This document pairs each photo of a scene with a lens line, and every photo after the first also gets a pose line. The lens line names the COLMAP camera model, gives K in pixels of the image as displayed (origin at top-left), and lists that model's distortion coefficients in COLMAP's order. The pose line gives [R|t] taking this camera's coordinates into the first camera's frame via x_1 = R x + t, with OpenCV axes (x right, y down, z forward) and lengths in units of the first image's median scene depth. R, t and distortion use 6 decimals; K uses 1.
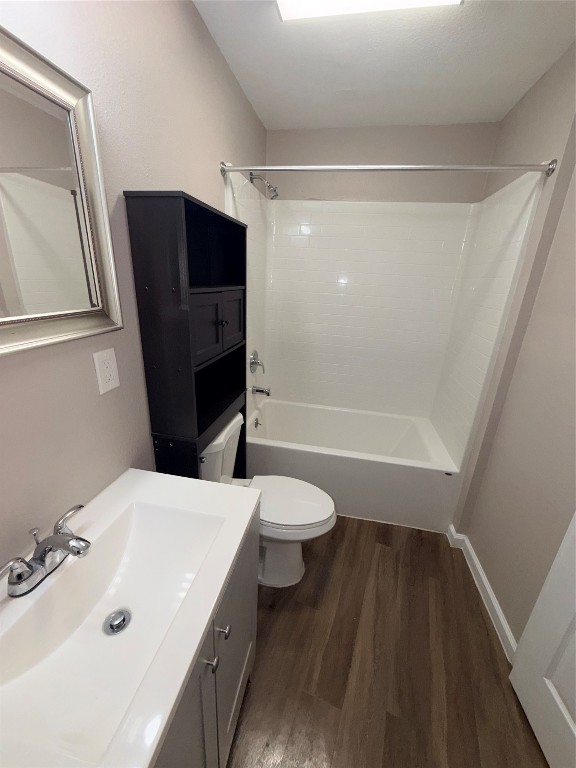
lens RADIAL K [[306.5, 0, 288.0], [0, 306.5, 384.0], [0, 0, 1]] dist [-0.000109, -0.000371]
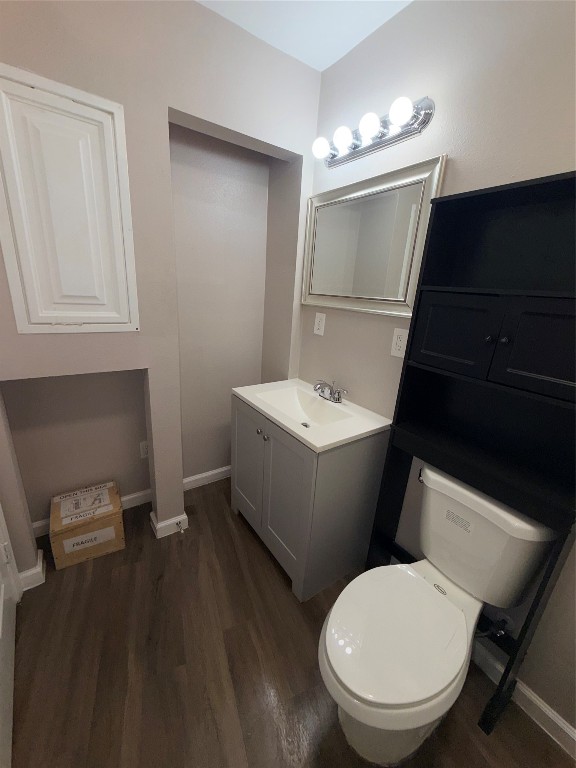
lens RADIAL K [[306.5, 0, 288.0], [0, 306.5, 384.0], [0, 0, 1]] dist [-0.000109, -0.000371]
pose [[-0.698381, 0.125236, -0.704685, 0.433223], [-0.328288, 0.818842, 0.470876, -0.200147], [0.635996, 0.560190, -0.530750, 0.778537]]
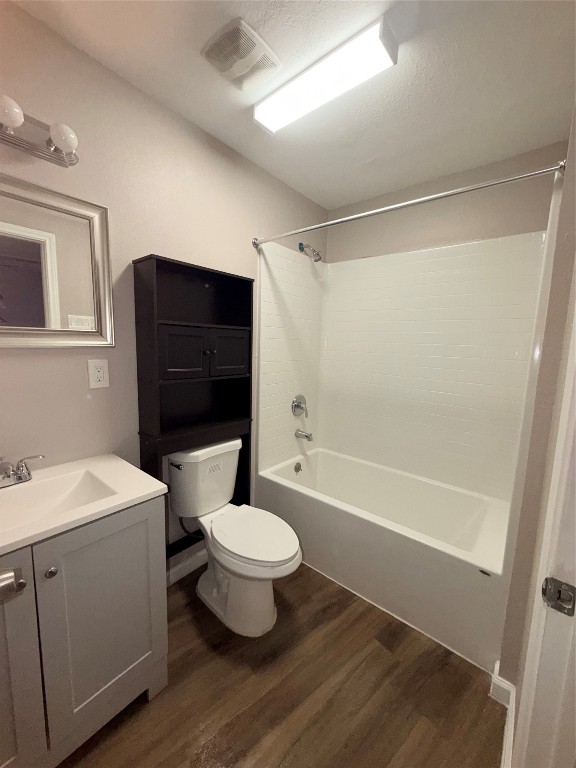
lens RADIAL K [[306.5, 0, 288.0], [0, 306.5, 384.0], [0, 0, 1]] dist [-0.000109, -0.000371]
pose [[0.875874, 0.042348, -0.480678, 0.451893], [-0.149100, 0.971147, -0.186127, 0.071861], [0.458926, 0.234693, 0.856916, 0.087685]]
